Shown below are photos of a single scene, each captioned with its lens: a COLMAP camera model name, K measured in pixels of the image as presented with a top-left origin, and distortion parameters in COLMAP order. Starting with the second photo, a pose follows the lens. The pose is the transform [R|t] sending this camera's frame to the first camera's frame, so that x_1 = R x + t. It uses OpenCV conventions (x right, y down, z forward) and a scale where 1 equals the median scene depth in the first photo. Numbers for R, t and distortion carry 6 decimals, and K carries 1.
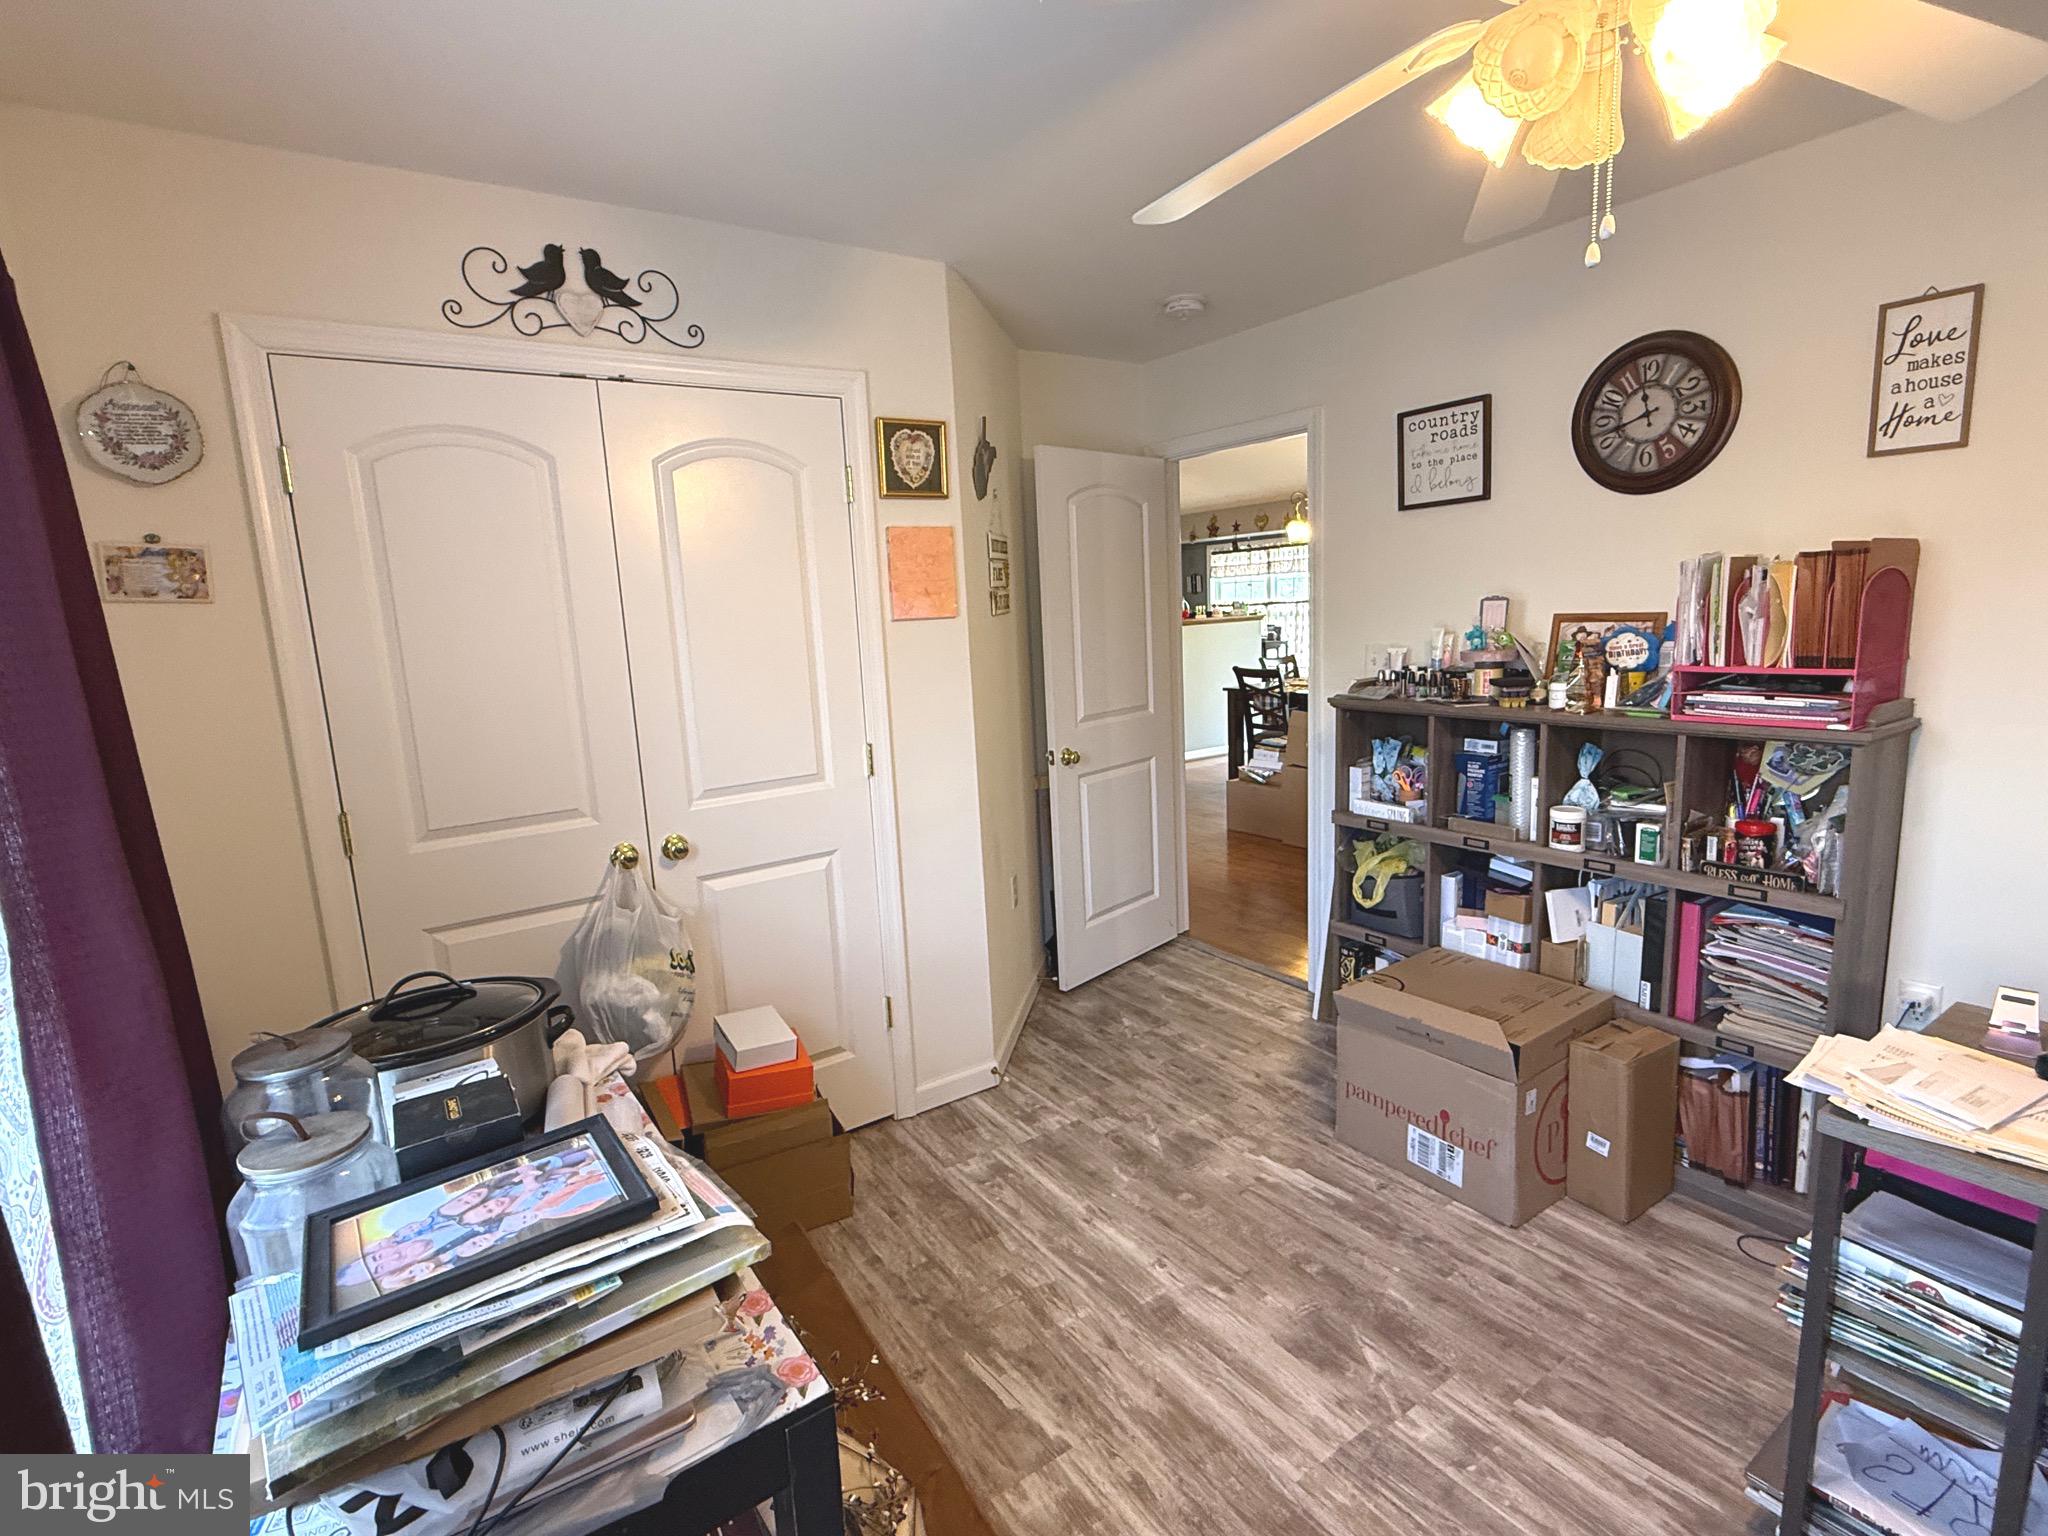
lens RADIAL K [[1016.9, 0, 1024.0], [0, 1016.9, 768.0], [0, 0, 1]] dist [-0.001176, -0.001159]
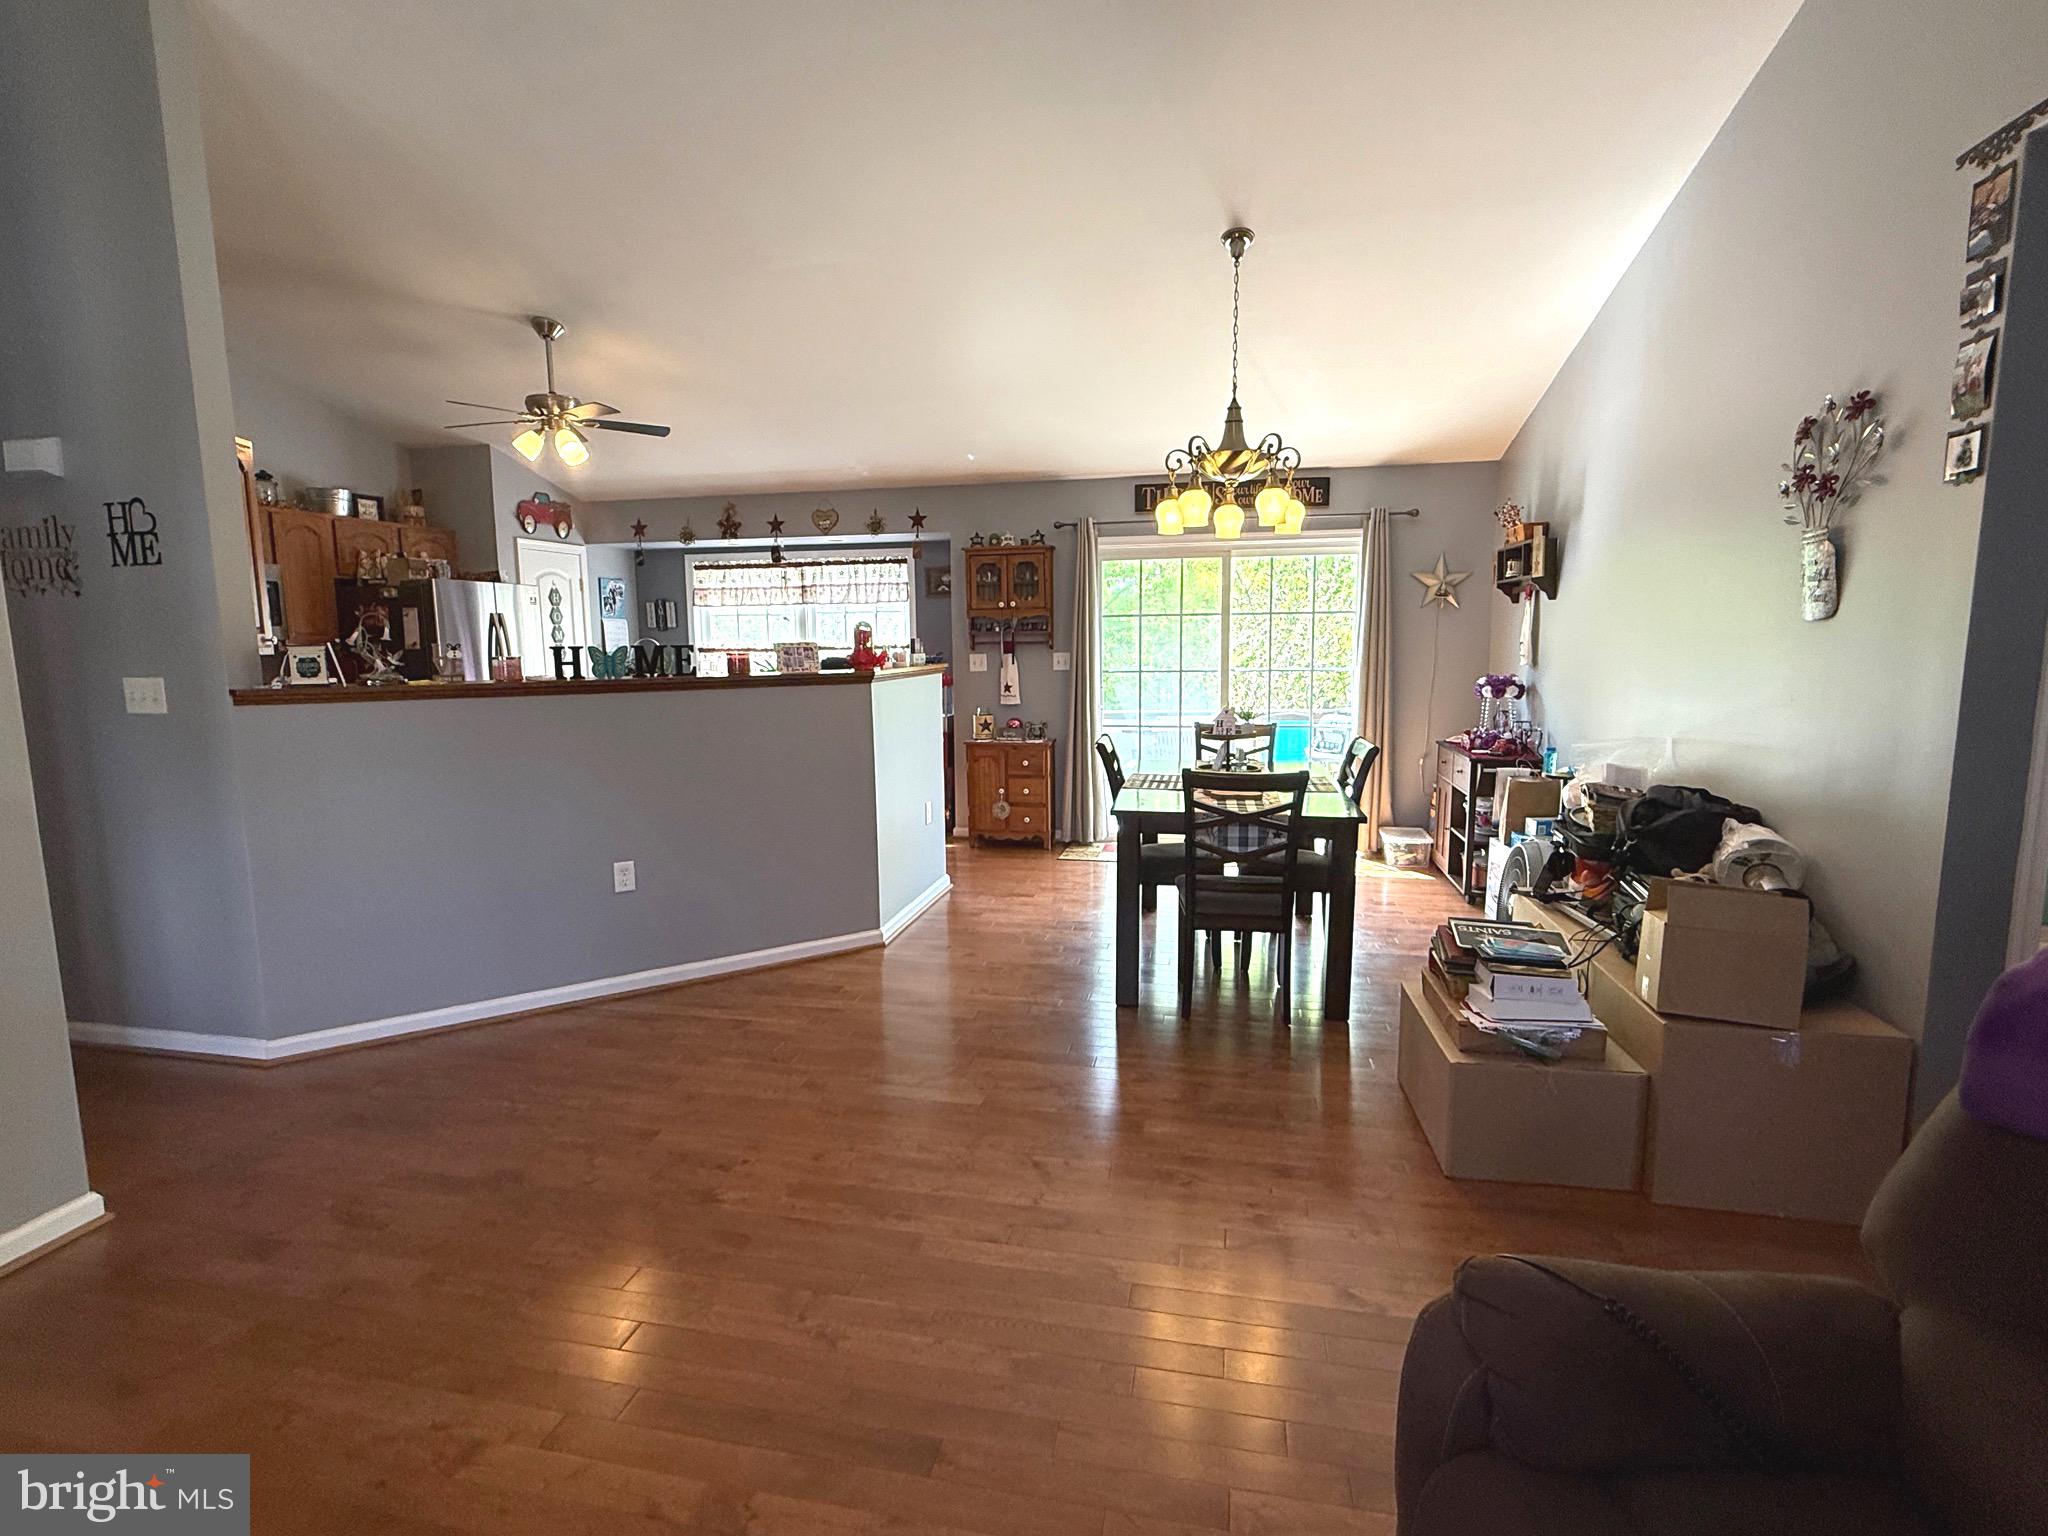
lens RADIAL K [[1016.9, 0, 1024.0], [0, 1016.9, 768.0], [0, 0, 1]] dist [-0.001176, -0.001159]
pose [[0.727454, -0.051841, 0.684195, -0.106697], [0.088740, 0.995876, -0.018894, -0.057765], [-0.680394, 0.074460, 0.729054, 0.415373]]
